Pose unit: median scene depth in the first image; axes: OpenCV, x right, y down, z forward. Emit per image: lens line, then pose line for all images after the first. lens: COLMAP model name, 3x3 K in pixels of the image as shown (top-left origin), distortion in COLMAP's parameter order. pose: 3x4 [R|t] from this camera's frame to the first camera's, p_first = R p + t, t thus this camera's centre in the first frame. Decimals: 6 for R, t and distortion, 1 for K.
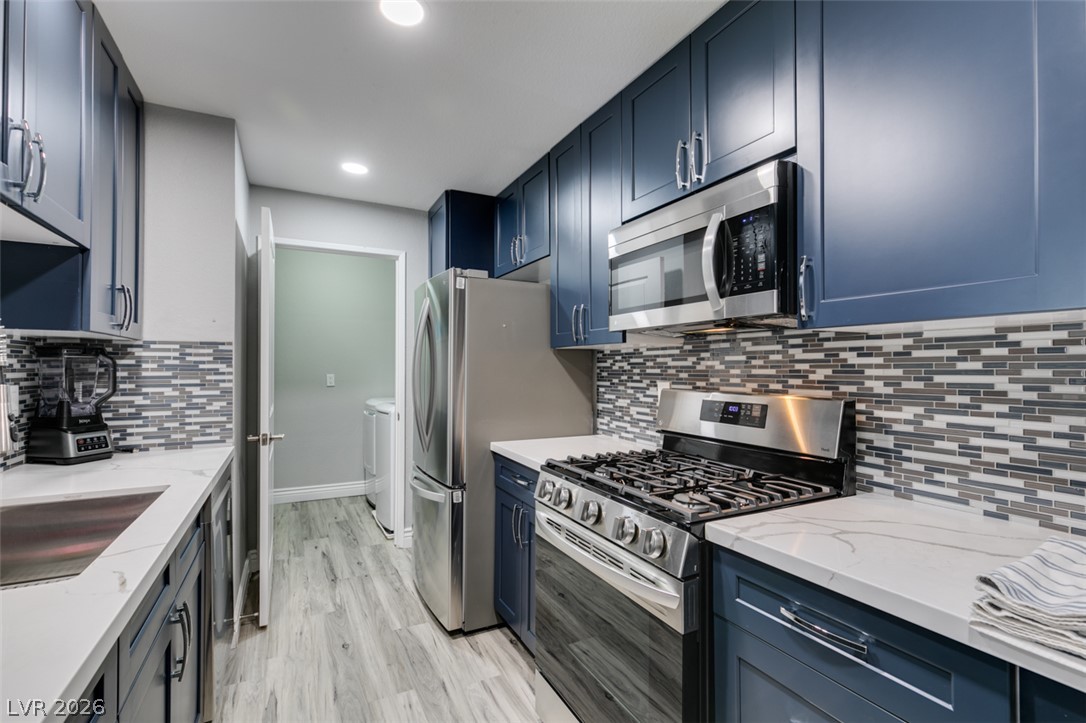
lens RADIAL K [[494.6, 0, 548.1], [0, 494.6, 362.5], [0, 0, 1]] dist [-0.003486, -0.001180]
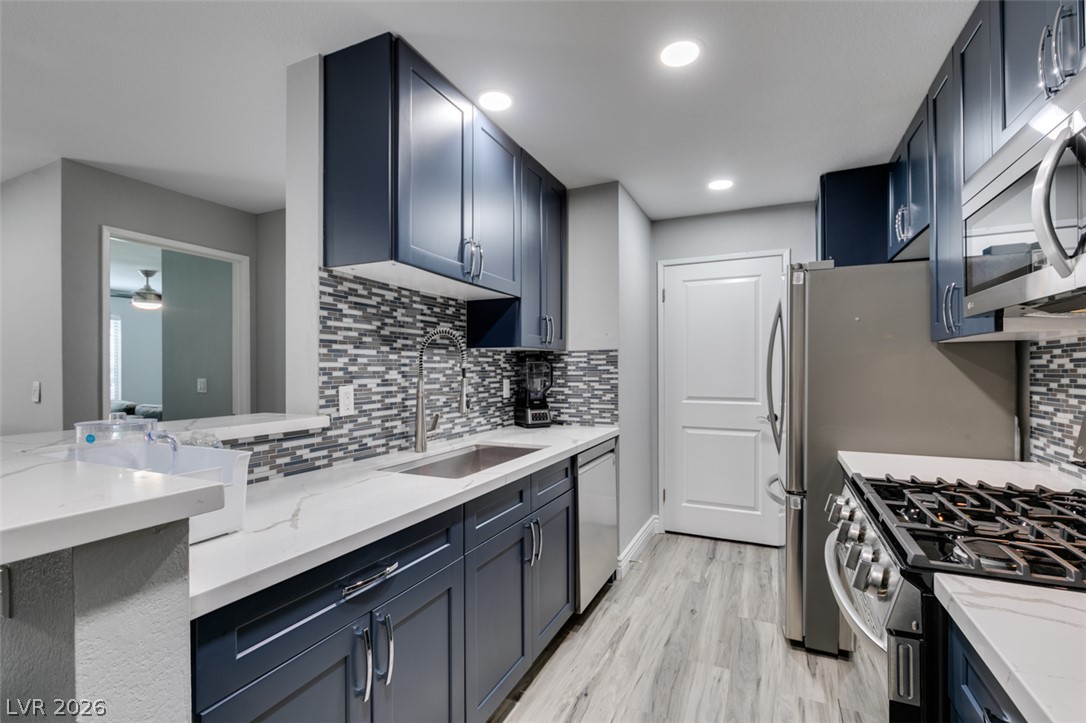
lens RADIAL K [[494.6, 0, 544.1], [0, 494.6, 367.1], [0, 0, 1]] dist [-0.003486, -0.001180]
pose [[0.601875, -0.006955, -0.798560, 0.328066], [0.013218, 0.999912, 0.001253, 0.001803], [0.798481, -0.011309, 0.601914, 0.044023]]
